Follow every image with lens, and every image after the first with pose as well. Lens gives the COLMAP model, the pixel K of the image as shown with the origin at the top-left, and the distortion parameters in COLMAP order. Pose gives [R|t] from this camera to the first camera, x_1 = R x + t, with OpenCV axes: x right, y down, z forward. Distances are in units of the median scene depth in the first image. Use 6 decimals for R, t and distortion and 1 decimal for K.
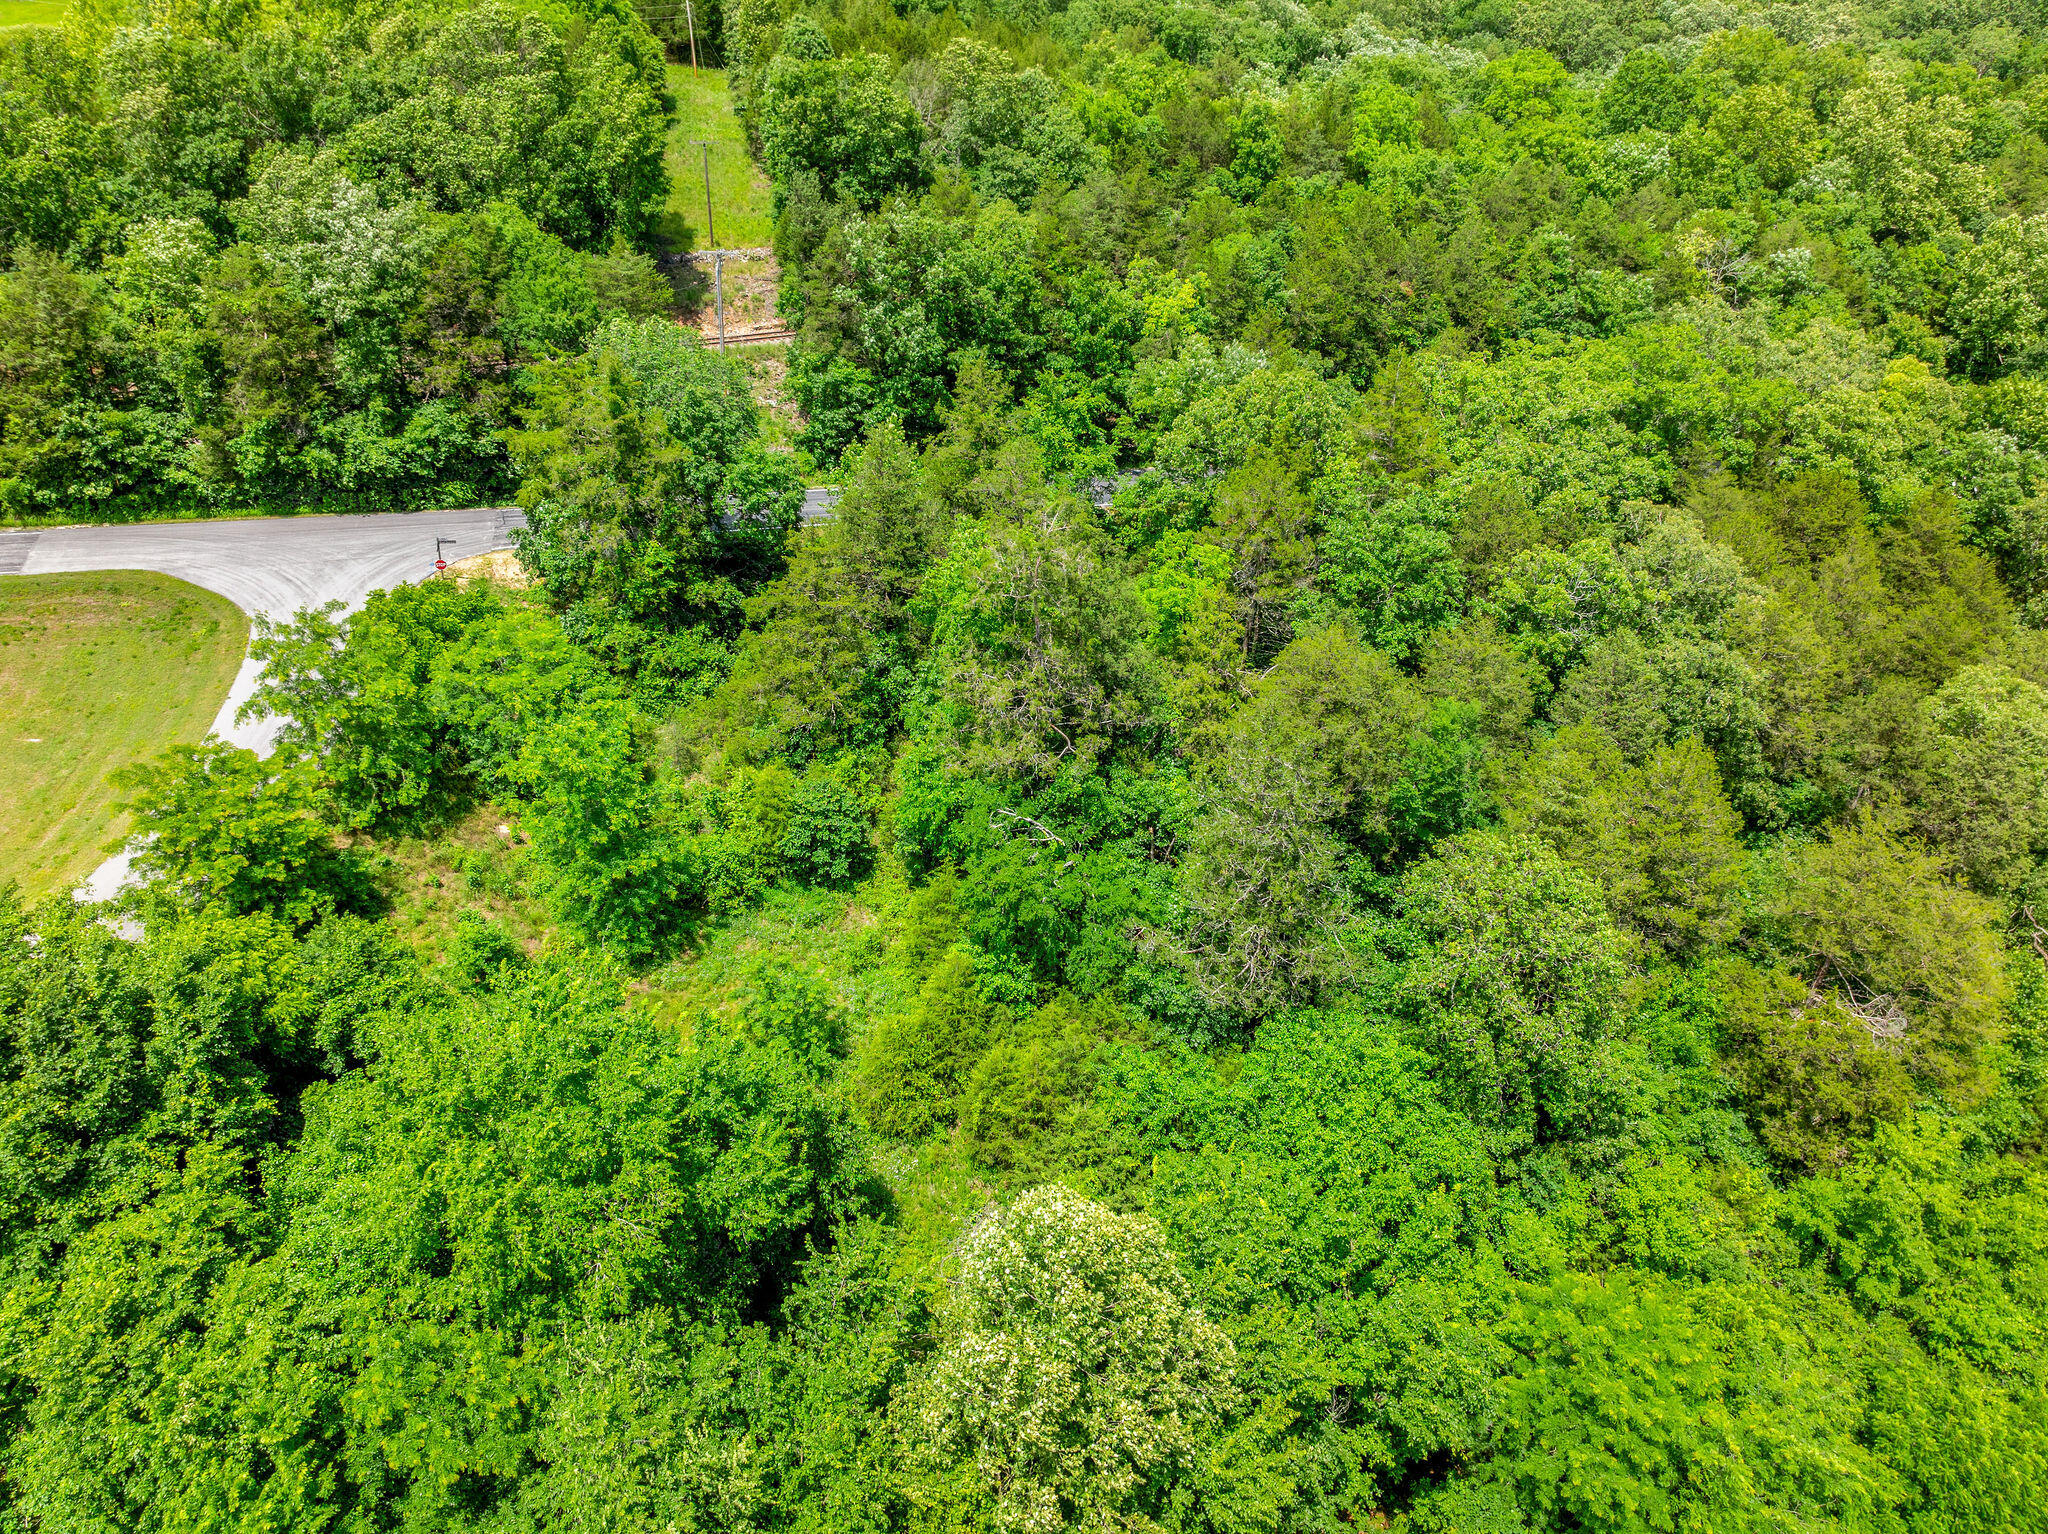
lens RADIAL K [[1451.0, 0, 1021.2], [0, 1451.0, 767.2], [0, 0, 1]] dist [-0.055299, 0.027226]
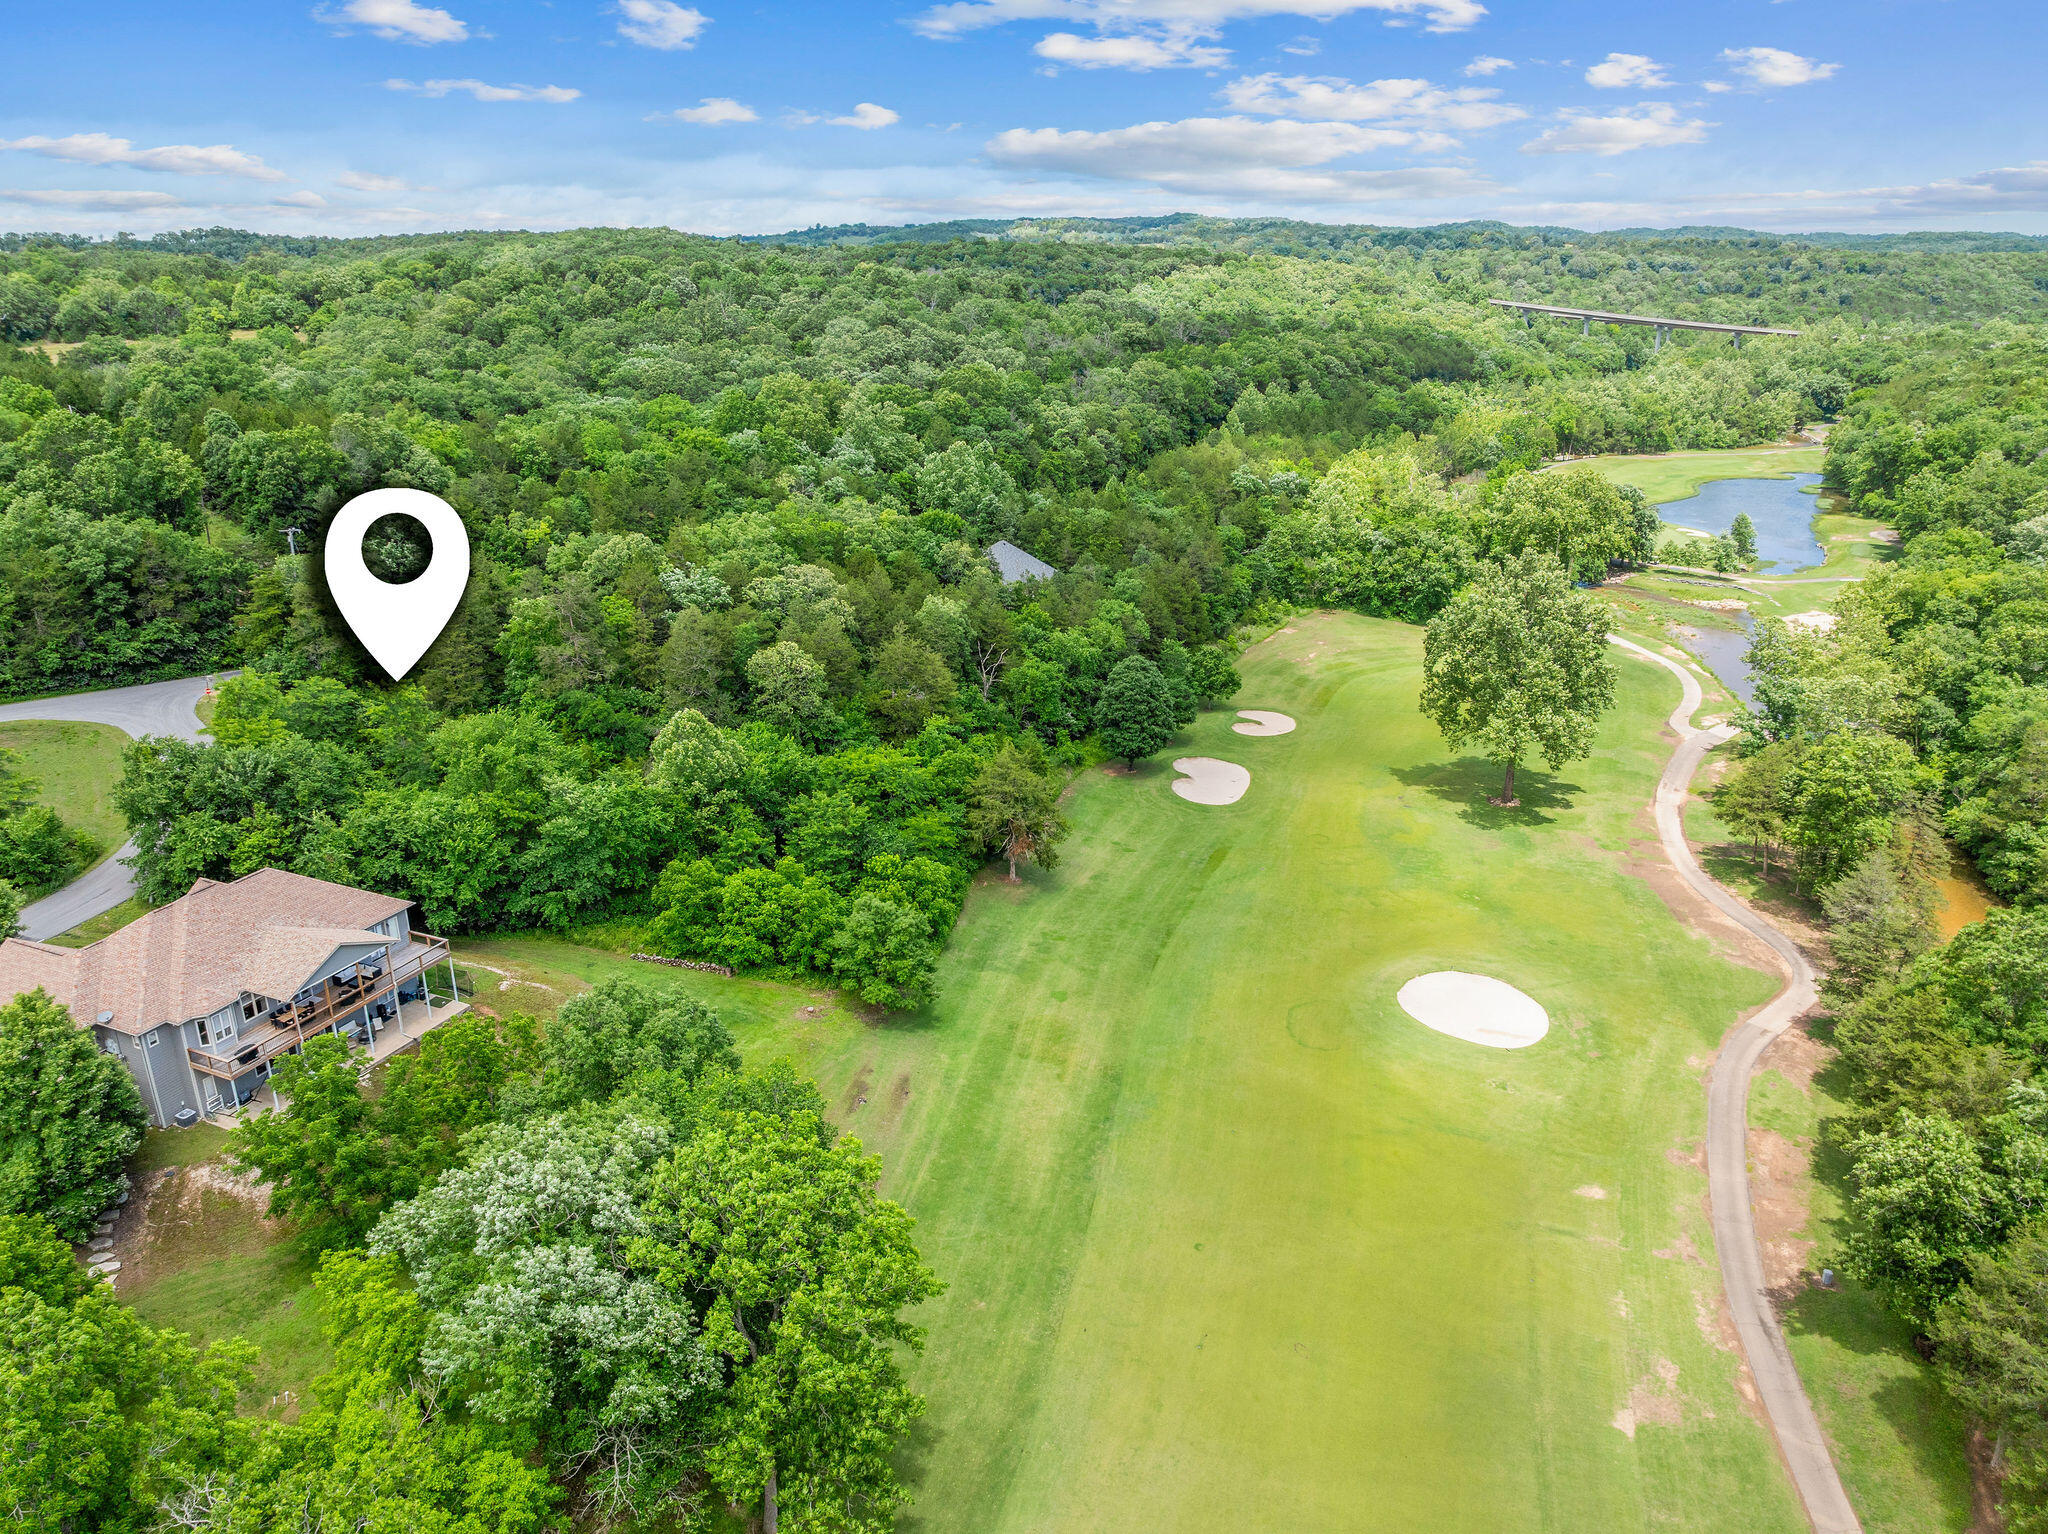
lens RADIAL K [[1451.0, 0, 1023.3], [0, 1451.0, 766.3], [0, 0, 1]] dist [-0.055299, 0.027226]
pose [[0.835958, -0.192916, 0.513768, -0.401608], [0.297048, 0.946241, -0.128025, 0.408264], [-0.461450, 0.259637, 0.848323, -0.834882]]
